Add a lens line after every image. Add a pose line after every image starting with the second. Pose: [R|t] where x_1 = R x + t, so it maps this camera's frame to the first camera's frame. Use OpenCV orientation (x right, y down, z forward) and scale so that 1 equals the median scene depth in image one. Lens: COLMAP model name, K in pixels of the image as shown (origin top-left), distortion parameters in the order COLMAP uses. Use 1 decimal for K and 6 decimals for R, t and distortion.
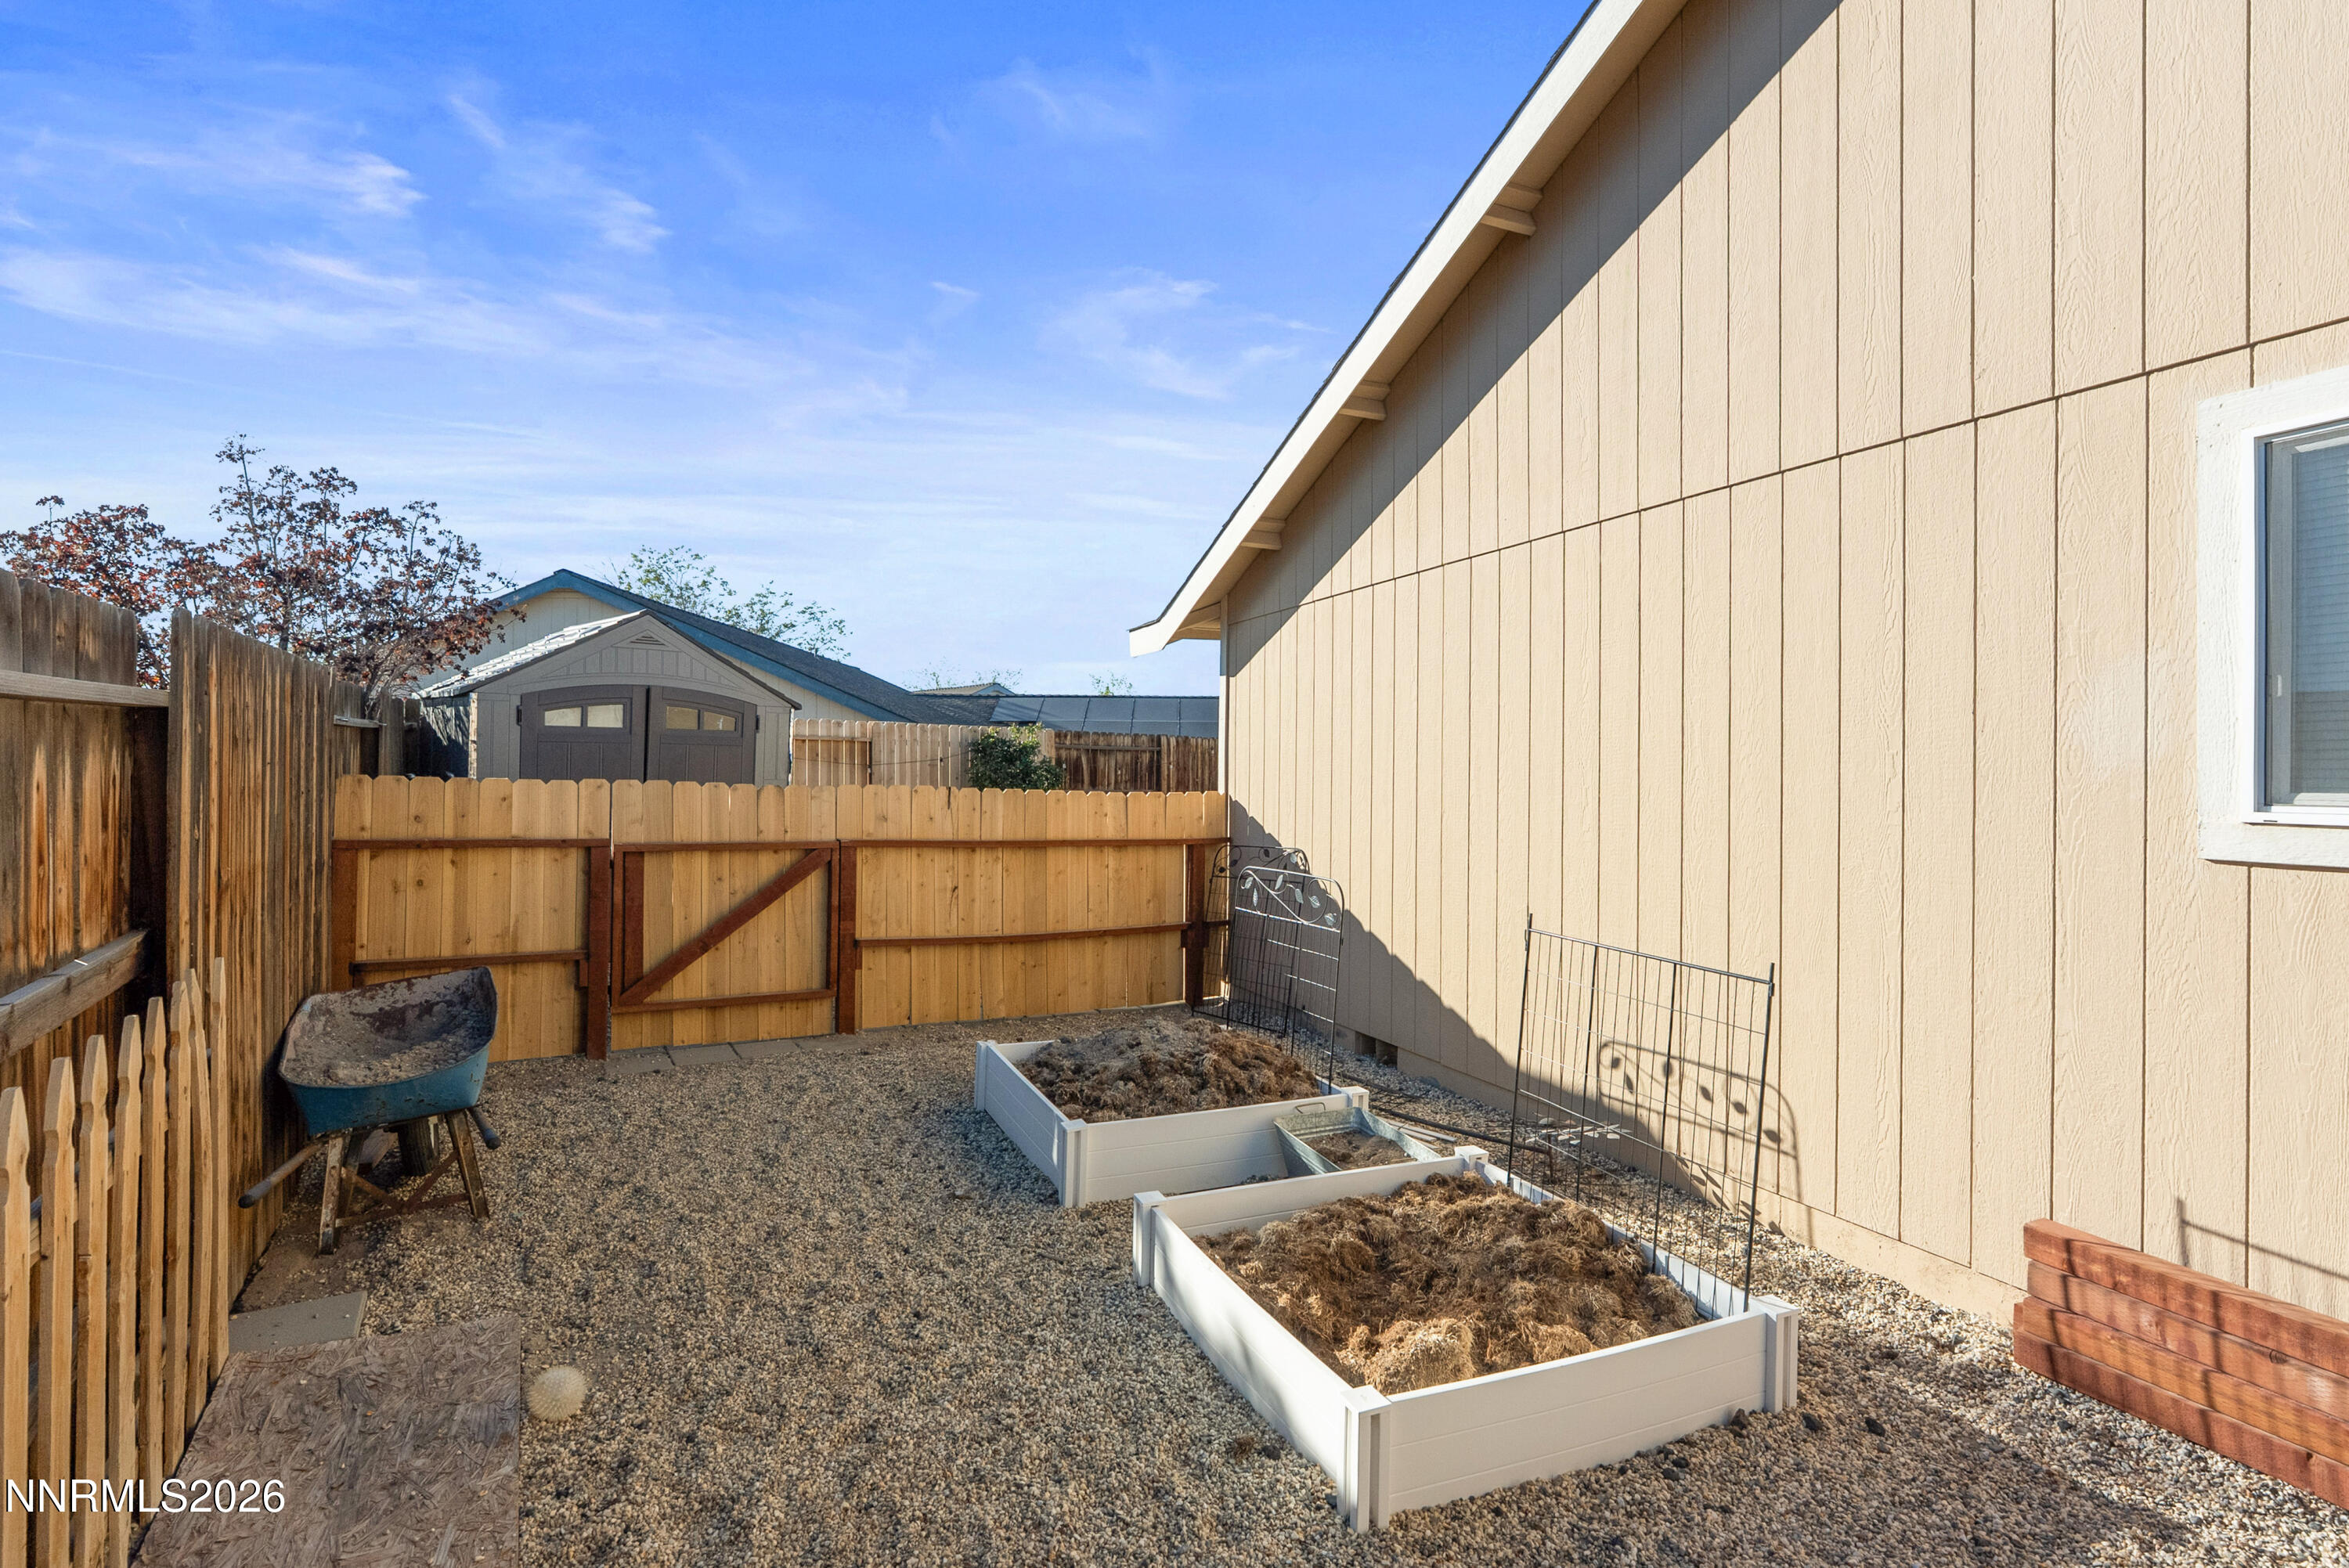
lens RADIAL K [[1139.9, 0, 1174.5], [0, 1139.9, 784.0], [0, 0, 1]] dist [0.000069, -0.000056]
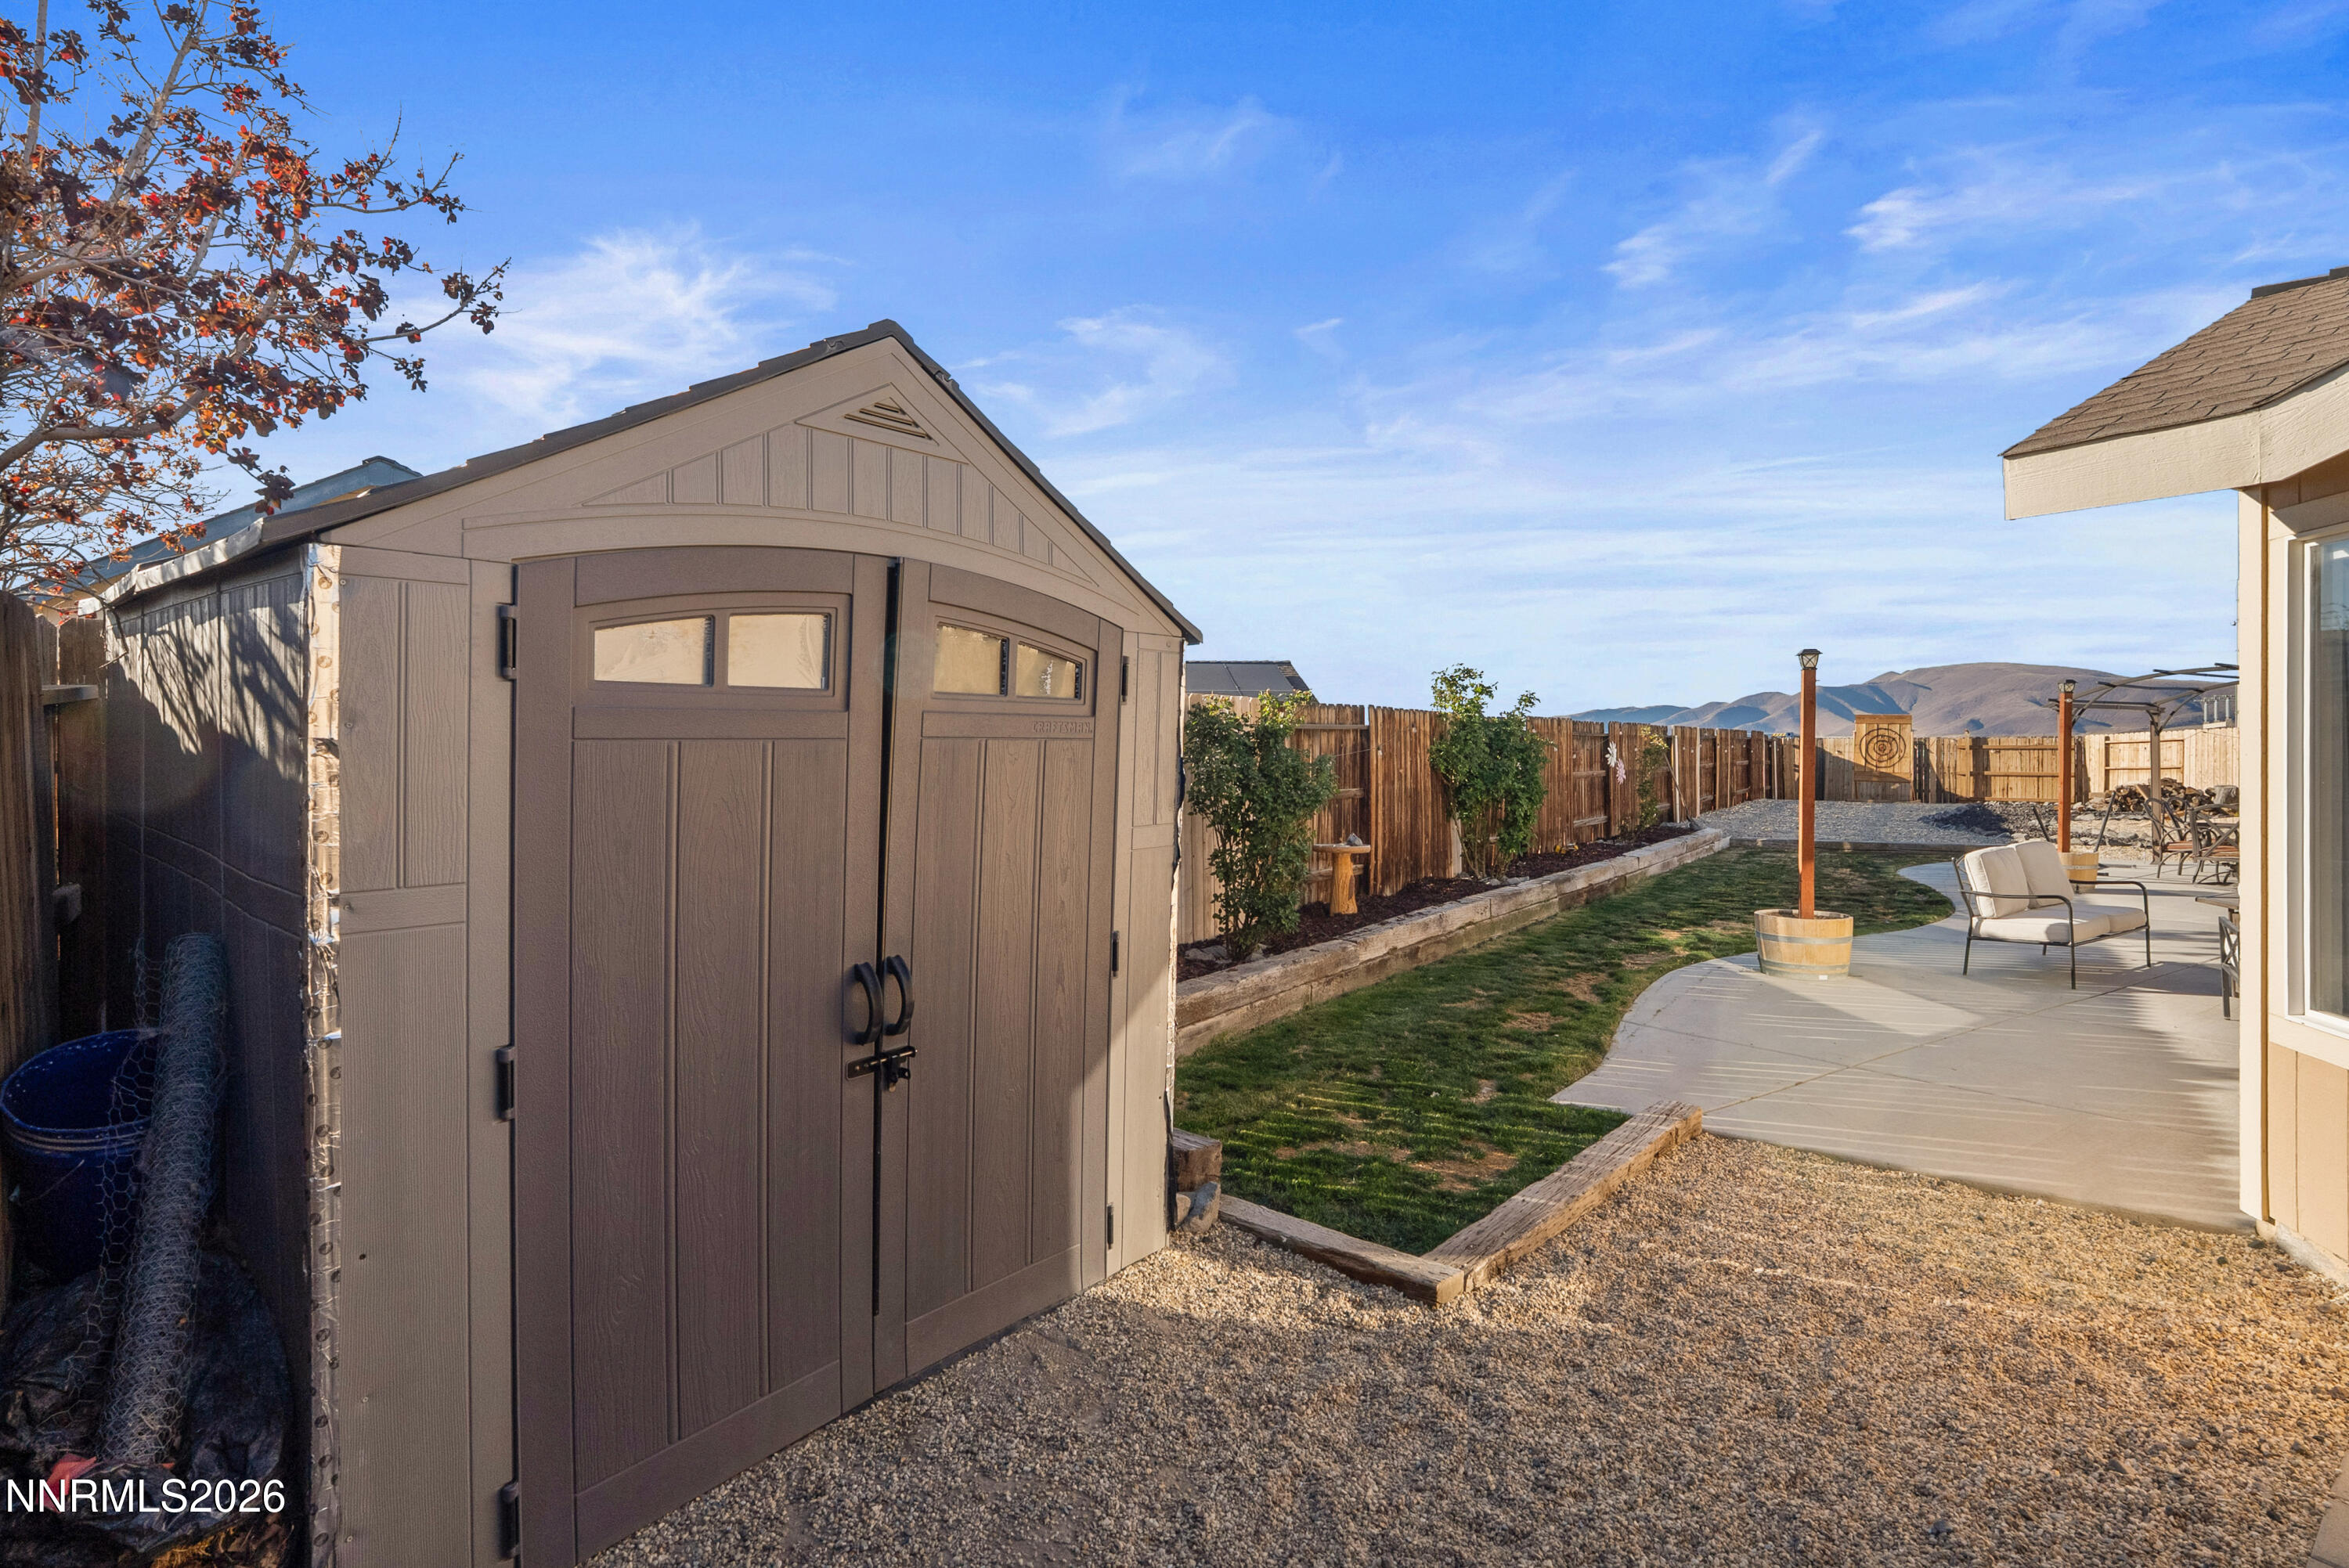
lens RADIAL K [[1137.2, 0, 1172.5], [0, 1137.2, 750.7], [0, 0, 1]] dist [-0.003408, -0.000587]
pose [[0.987744, -0.012433, 0.155587, -0.433758], [0.013206, 0.999905, -0.003937, -0.029880], [-0.155523, 0.005944, 0.987814, 0.669920]]
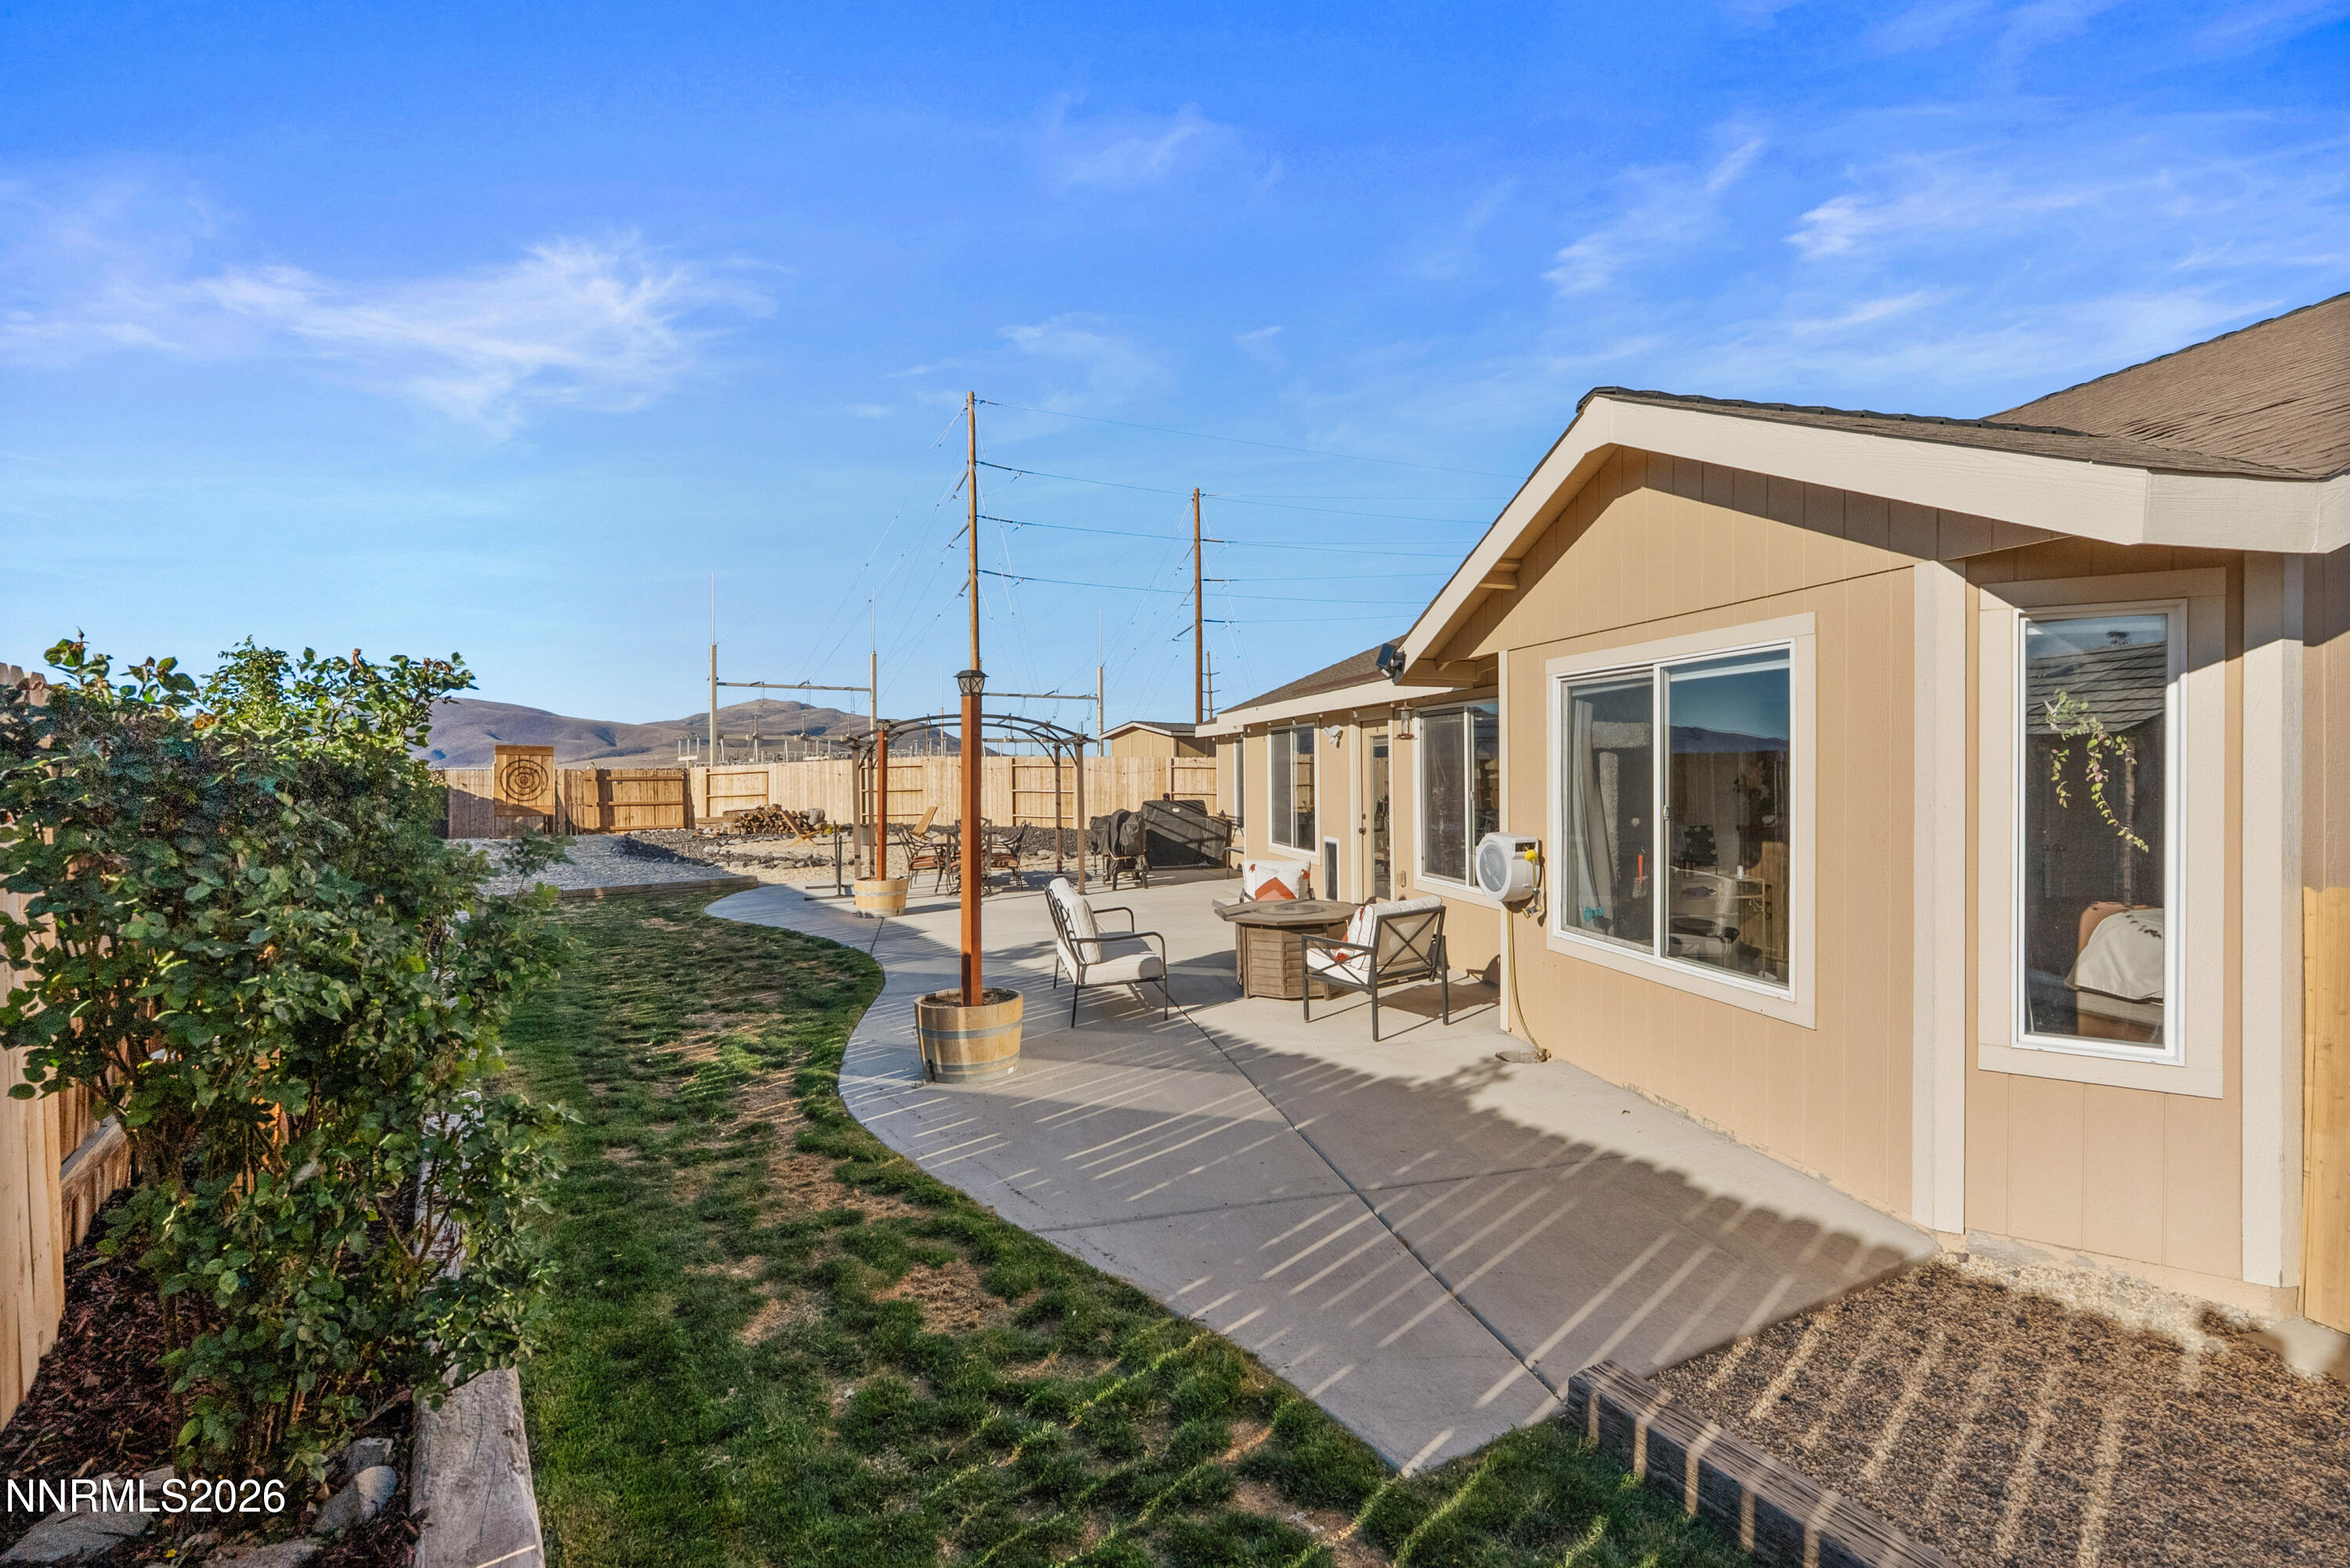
lens RADIAL K [[1076.4, 0, 1182.7], [0, 1076.4, 786.6], [0, 0, 1]] dist [-0.001063, -0.000063]
pose [[0.187597, -0.027923, 0.981849, -0.461137], [0.017823, 0.999528, 0.025021, -0.049819], [-0.982084, 0.012805, 0.188006, 1.297932]]
